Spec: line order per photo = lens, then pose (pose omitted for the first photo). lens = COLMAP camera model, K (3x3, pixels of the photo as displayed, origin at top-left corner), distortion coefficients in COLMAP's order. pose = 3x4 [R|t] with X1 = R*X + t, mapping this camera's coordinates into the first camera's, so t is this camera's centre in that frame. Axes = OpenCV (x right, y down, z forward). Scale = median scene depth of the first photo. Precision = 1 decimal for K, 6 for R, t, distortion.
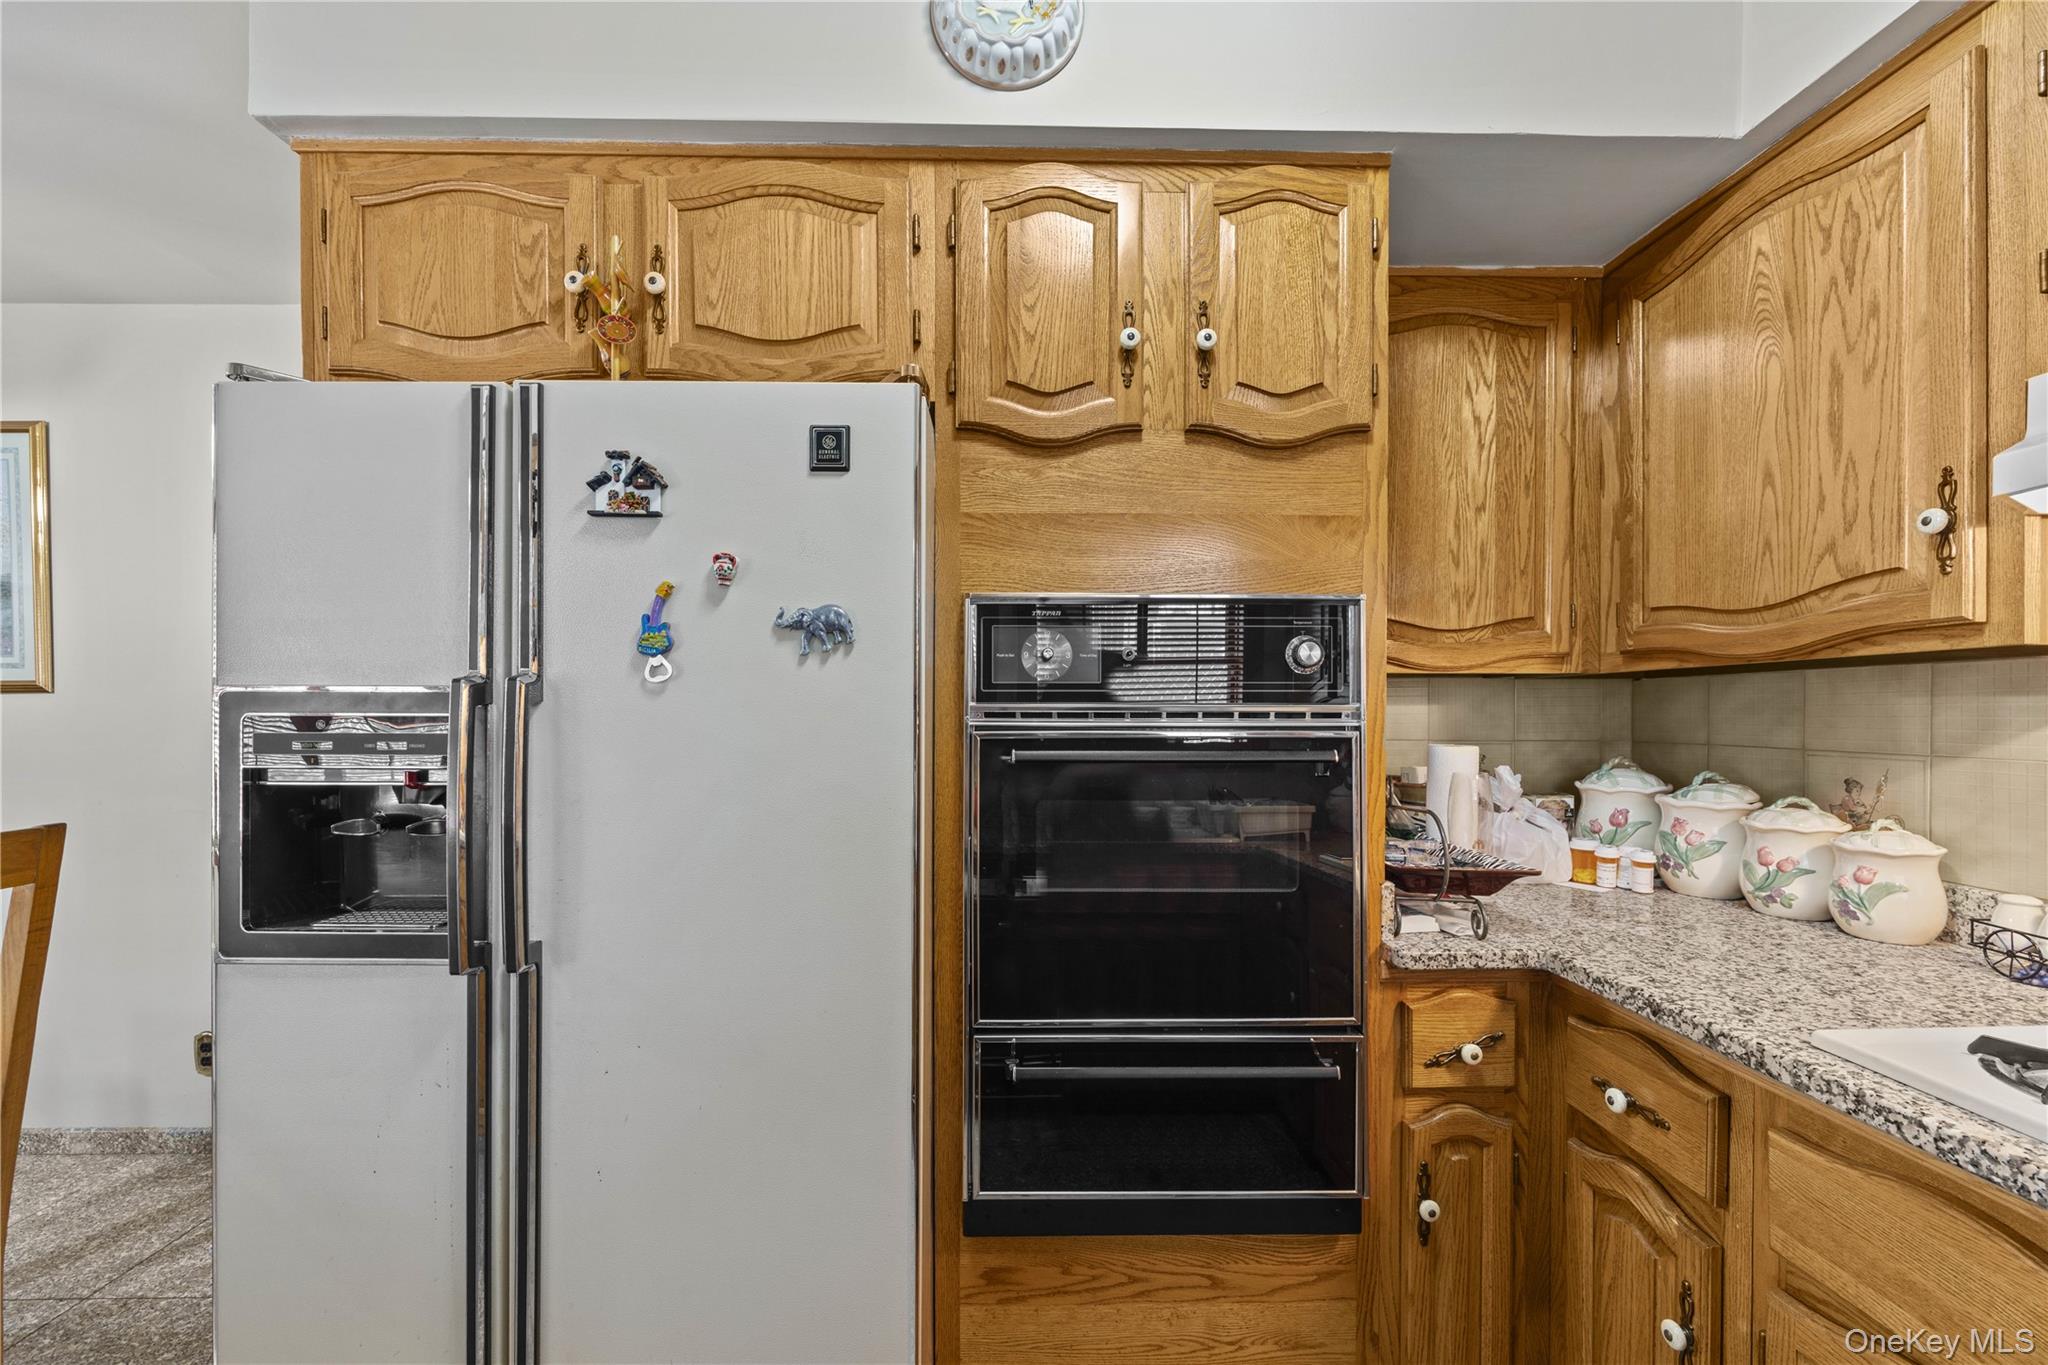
lens RADIAL K [[804.6, 0, 1010.7], [0, 804.6, 733.4], [0, 0, 1]] dist [-0.001200, 0.000159]
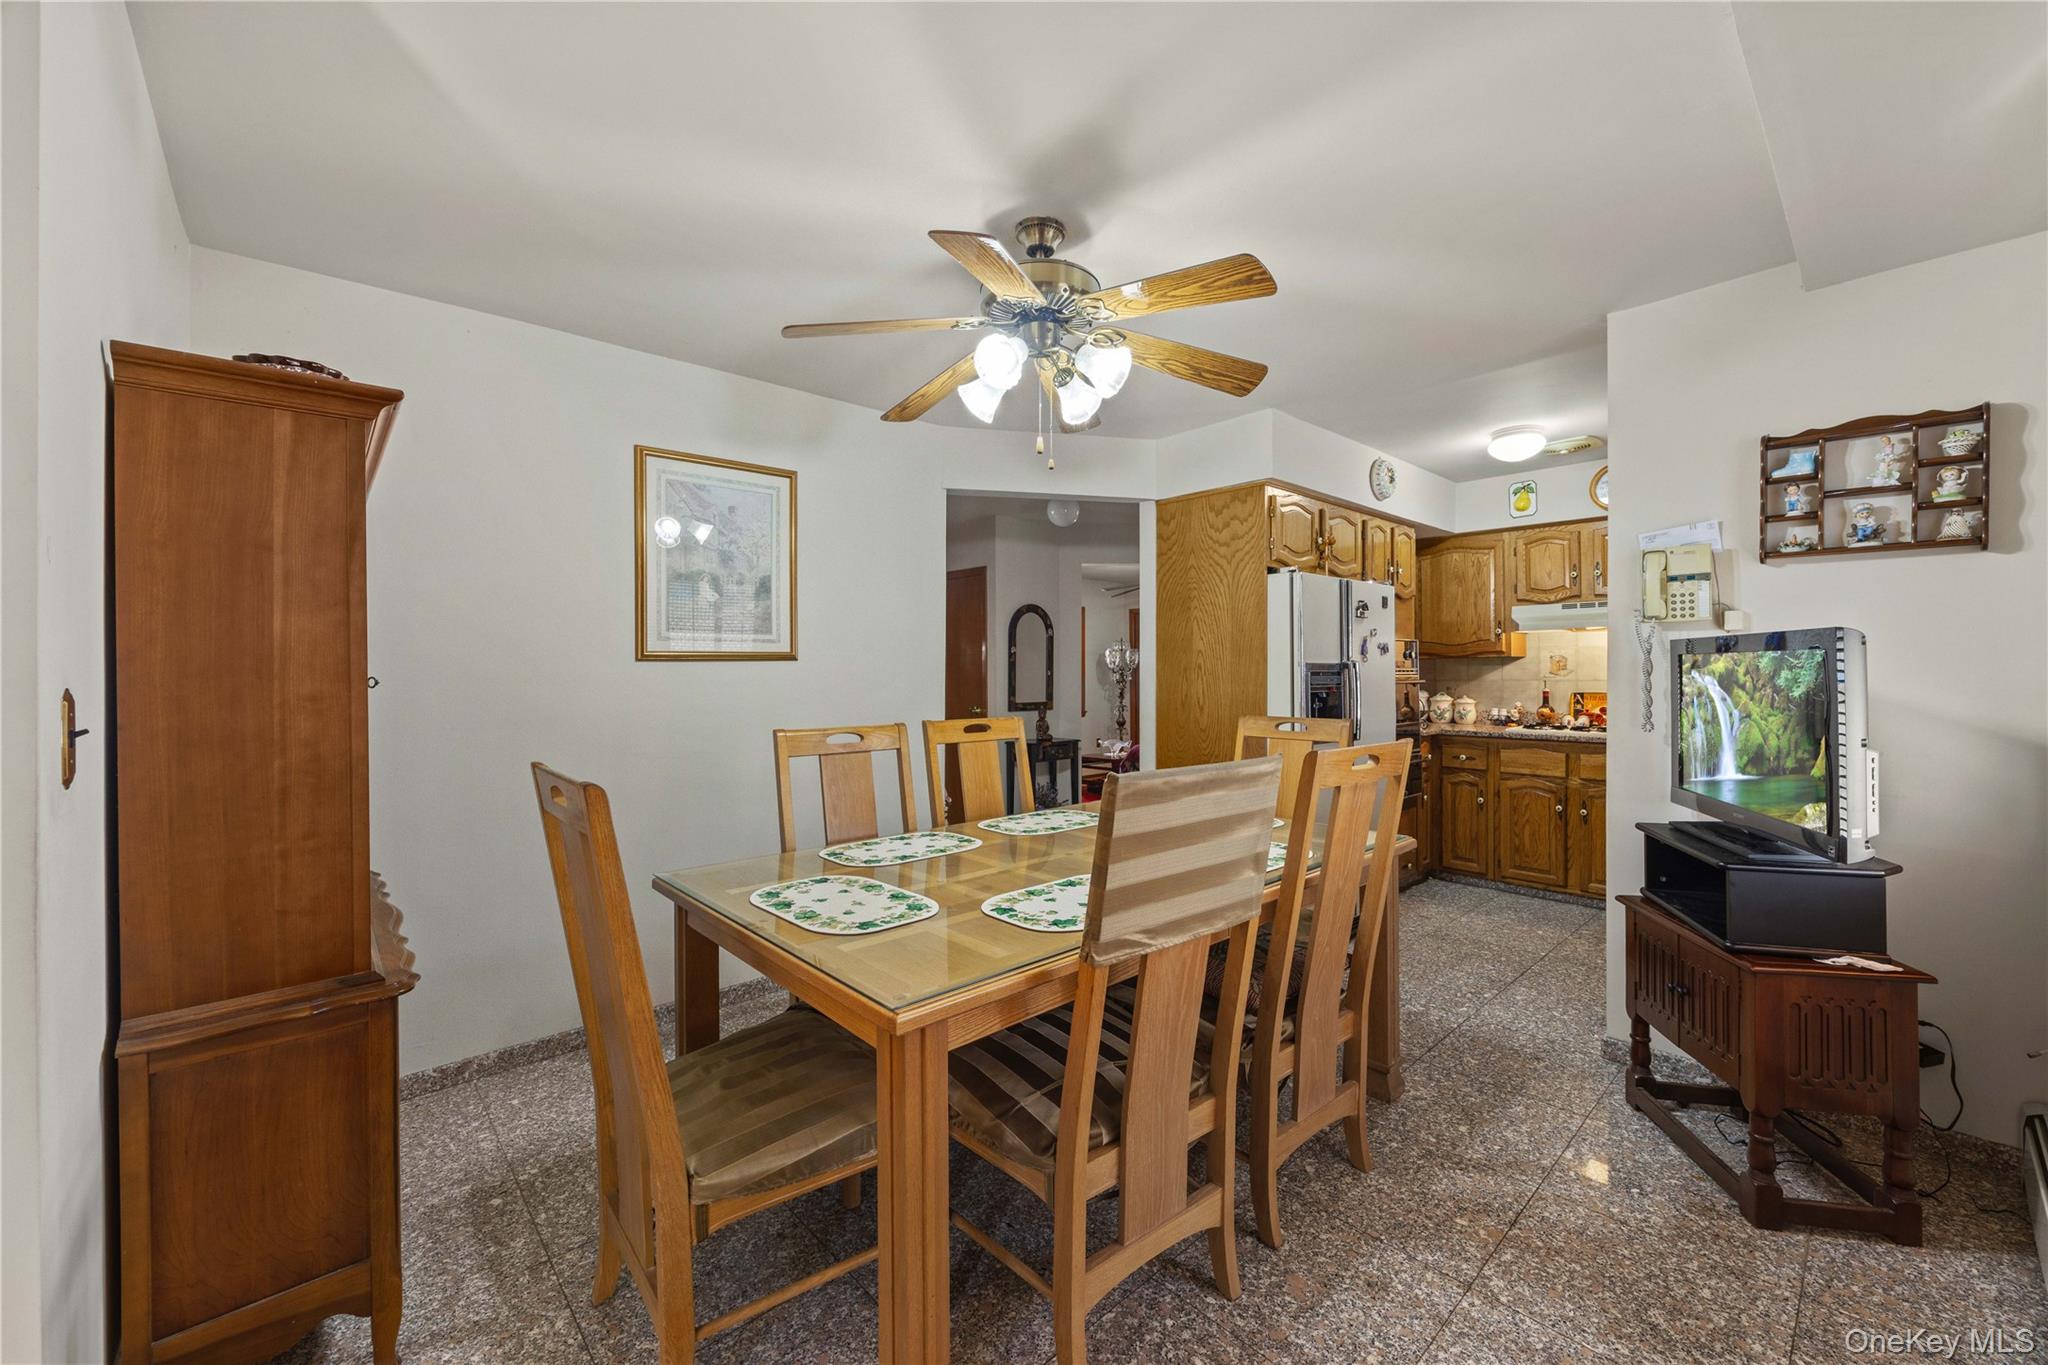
lens RADIAL K [[804.6, 0, 1016.2], [0, 804.6, 695.9], [0, 0, 1]] dist [-0.001200, 0.000159]
pose [[0.752740, -0.023410, 0.657901, -3.527439], [0.025329, 0.999657, 0.006590, 0.023724], [-0.657830, 0.011703, 0.753075, -0.633255]]
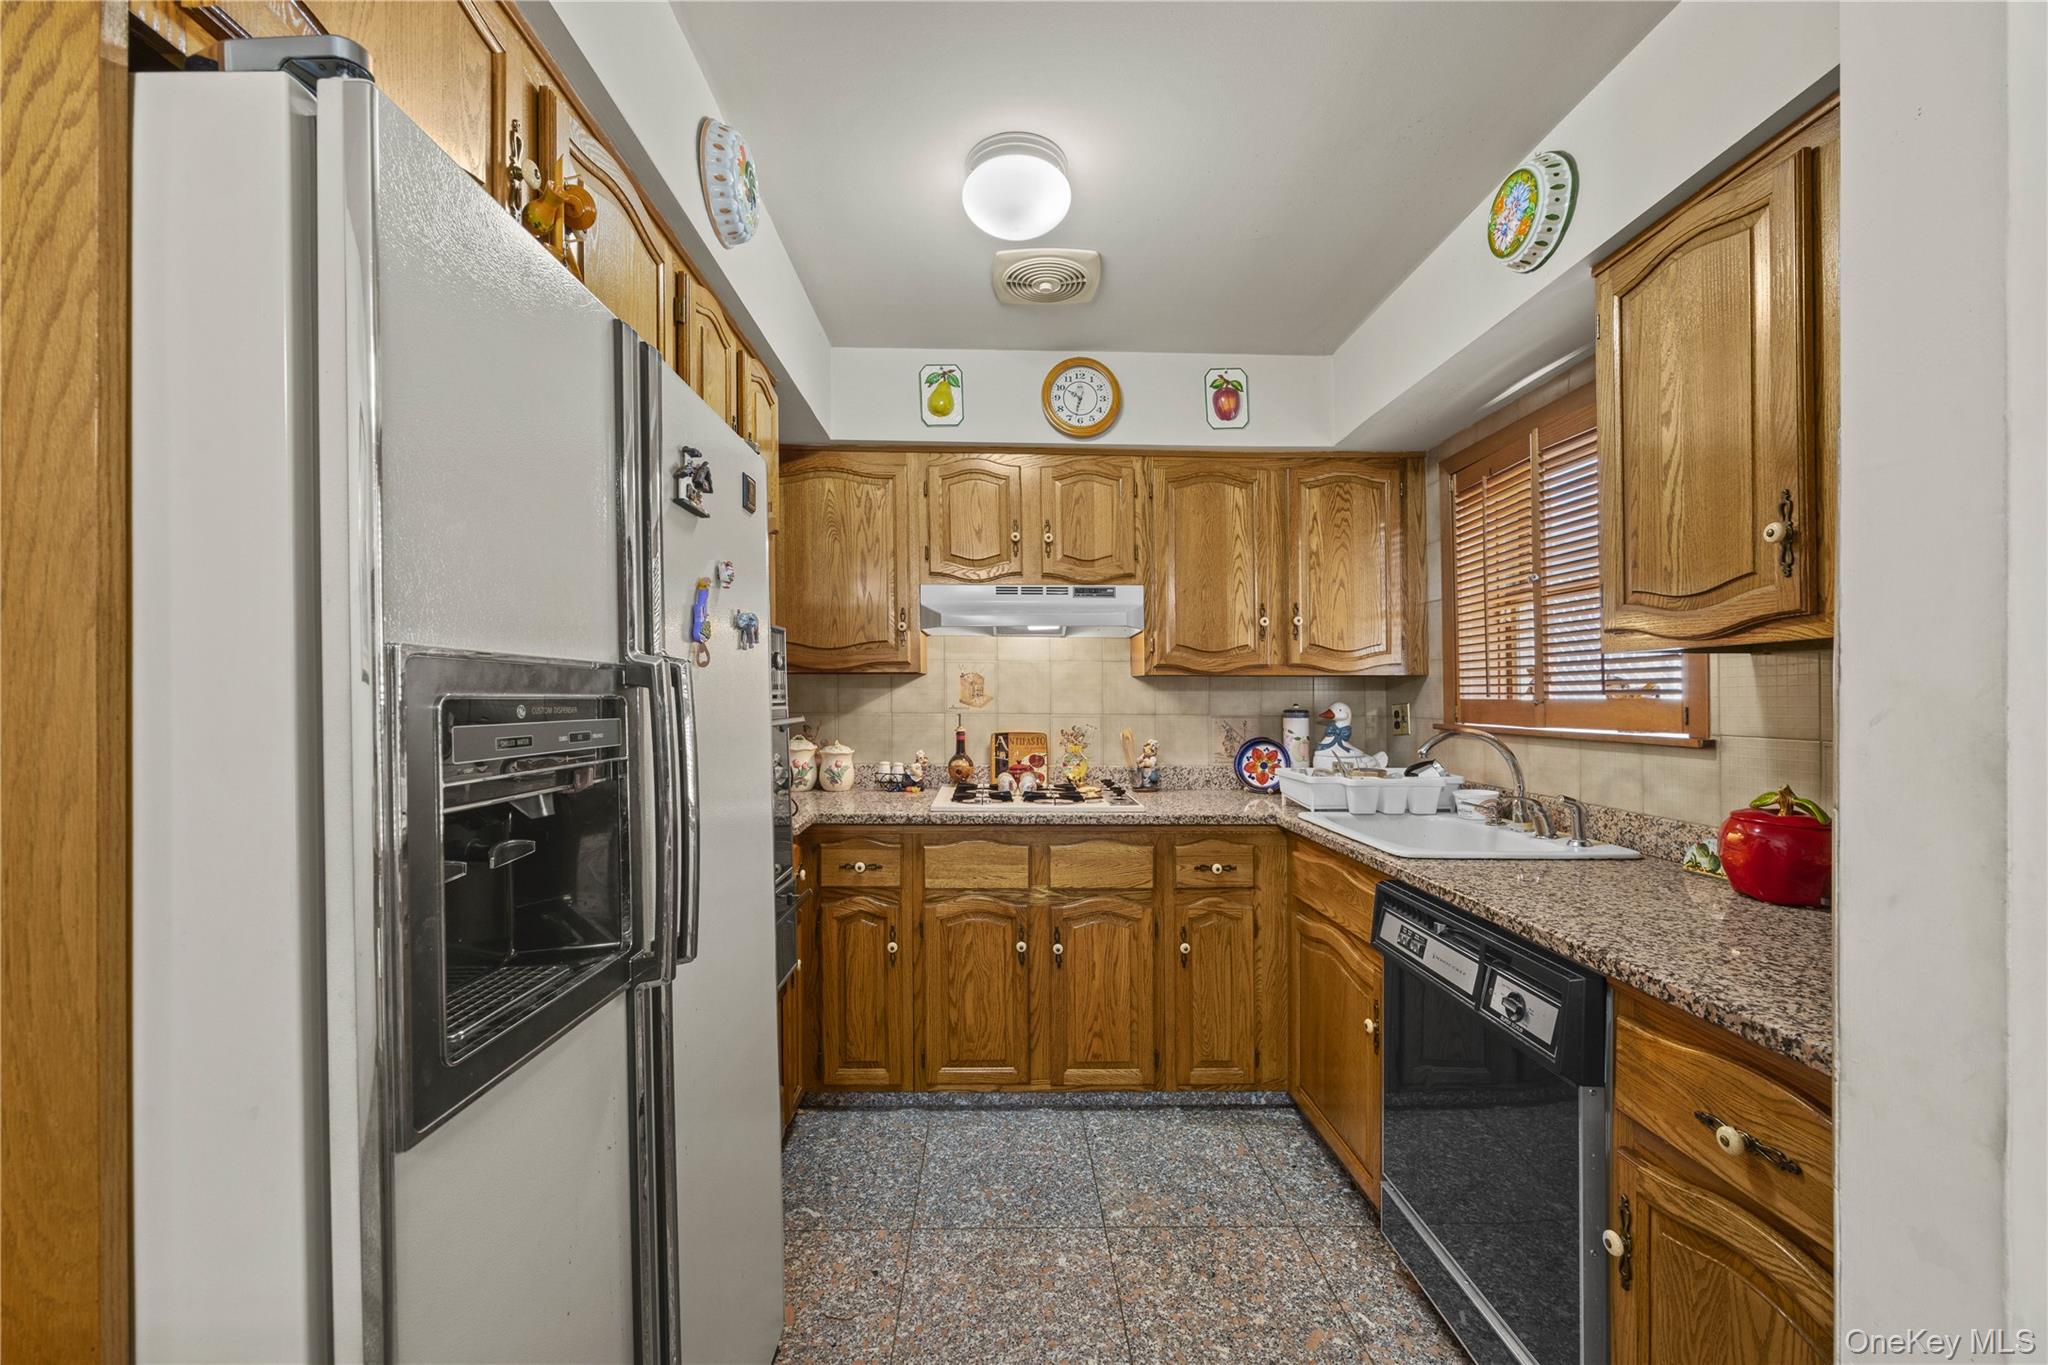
lens RADIAL K [[804.6, 0, 1016.0], [0, 804.6, 703.3], [0, 0, 1]] dist [-0.001200, 0.000159]
pose [[-0.006315, -0.010004, 0.999930, -1.322582], [0.024850, 0.999640, 0.010158, -0.012152], [-0.999671, 0.024912, -0.006064, 0.500393]]
